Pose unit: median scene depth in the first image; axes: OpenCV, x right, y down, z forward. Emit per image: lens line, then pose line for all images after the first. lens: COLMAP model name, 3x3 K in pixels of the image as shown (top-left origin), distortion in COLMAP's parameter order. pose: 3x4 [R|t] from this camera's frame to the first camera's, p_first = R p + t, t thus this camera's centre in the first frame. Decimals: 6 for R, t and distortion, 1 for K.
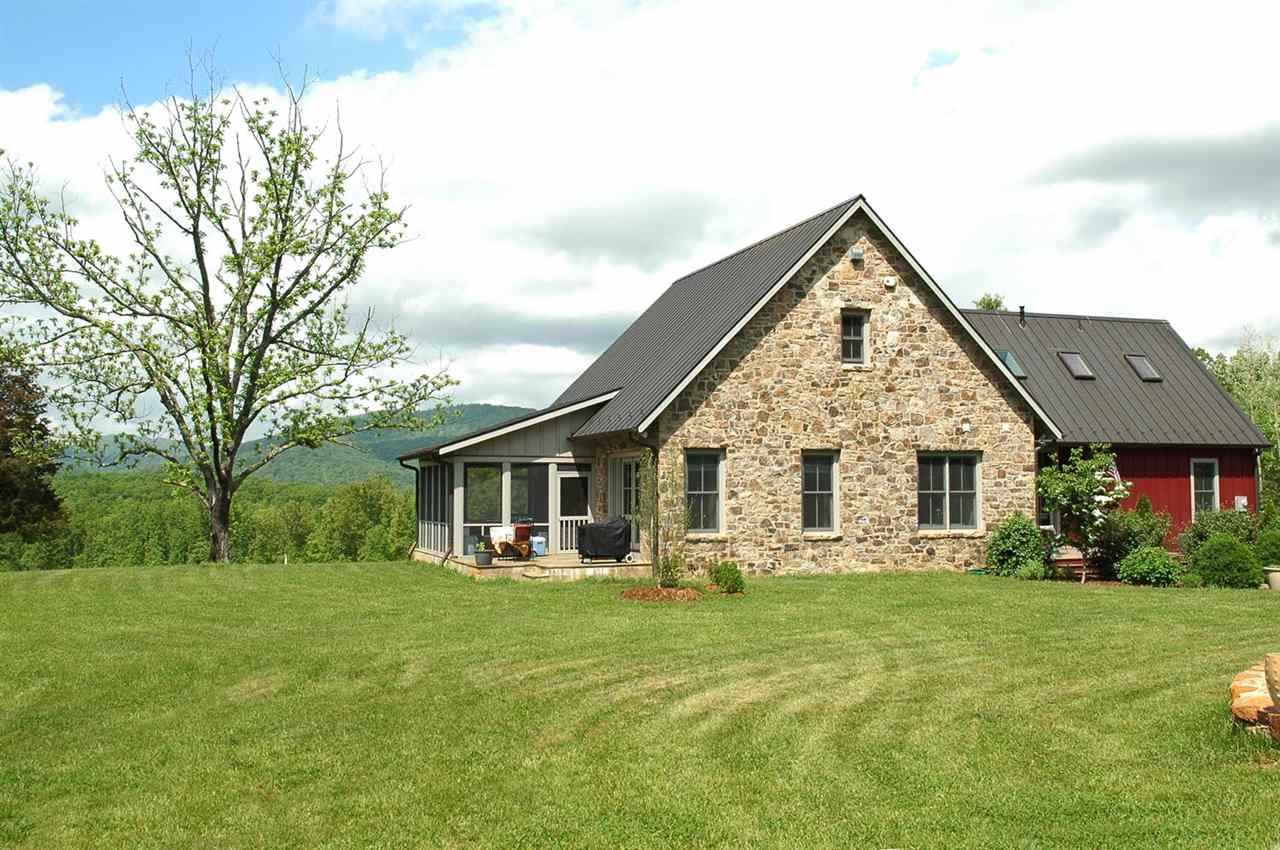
lens RADIAL K [[1124.4, 0, 636.5], [0, 1124.4, 457.2], [0, 0, 1]] dist [-0.086149, 0.121324]
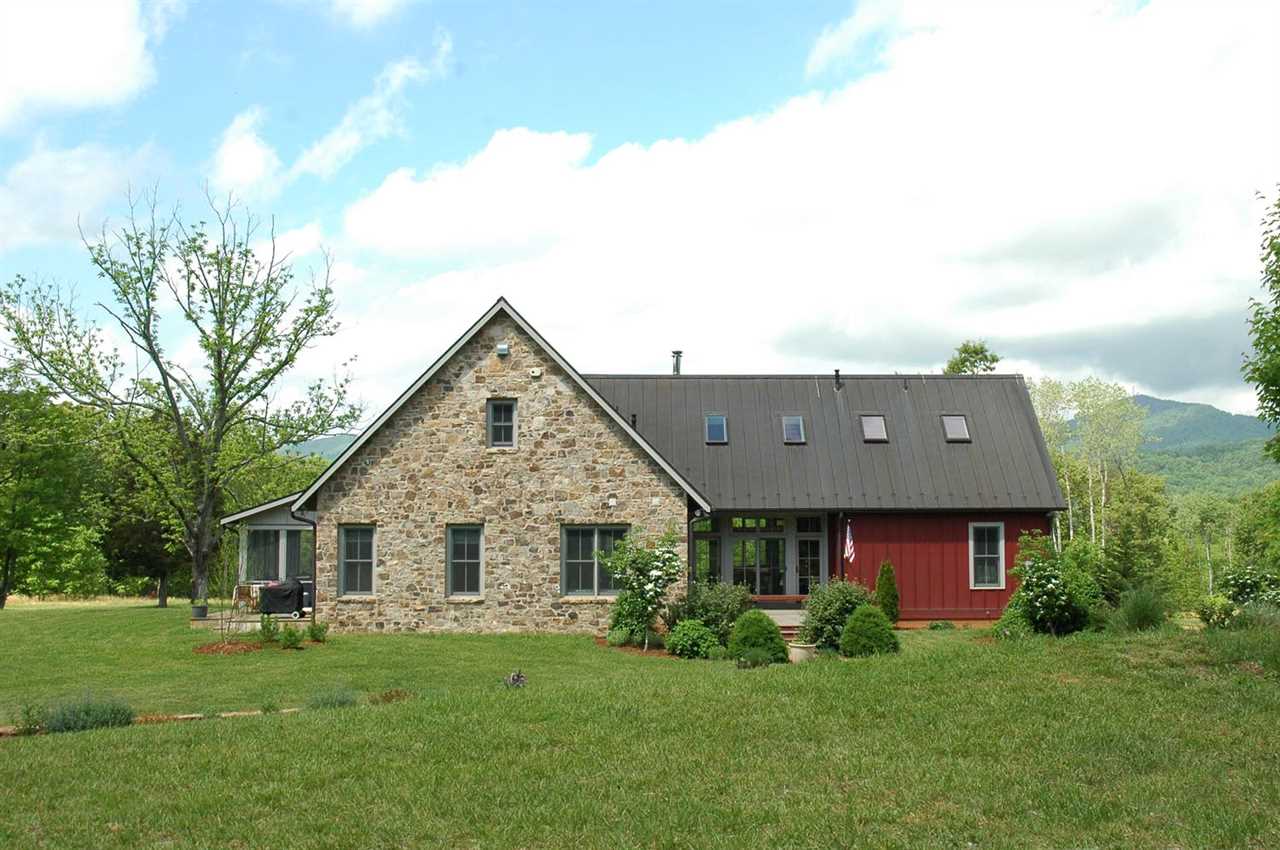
lens RADIAL K [[1154.1, 0, 641.4], [0, 1154.1, 479.8], [0, 0, 1]] dist [-0.002659, -0.003430]
pose [[0.951025, -0.008247, -0.309005, 0.665135], [0.006628, 0.999958, -0.006287, -0.040937], [0.309044, 0.003931, 0.951040, -0.058344]]
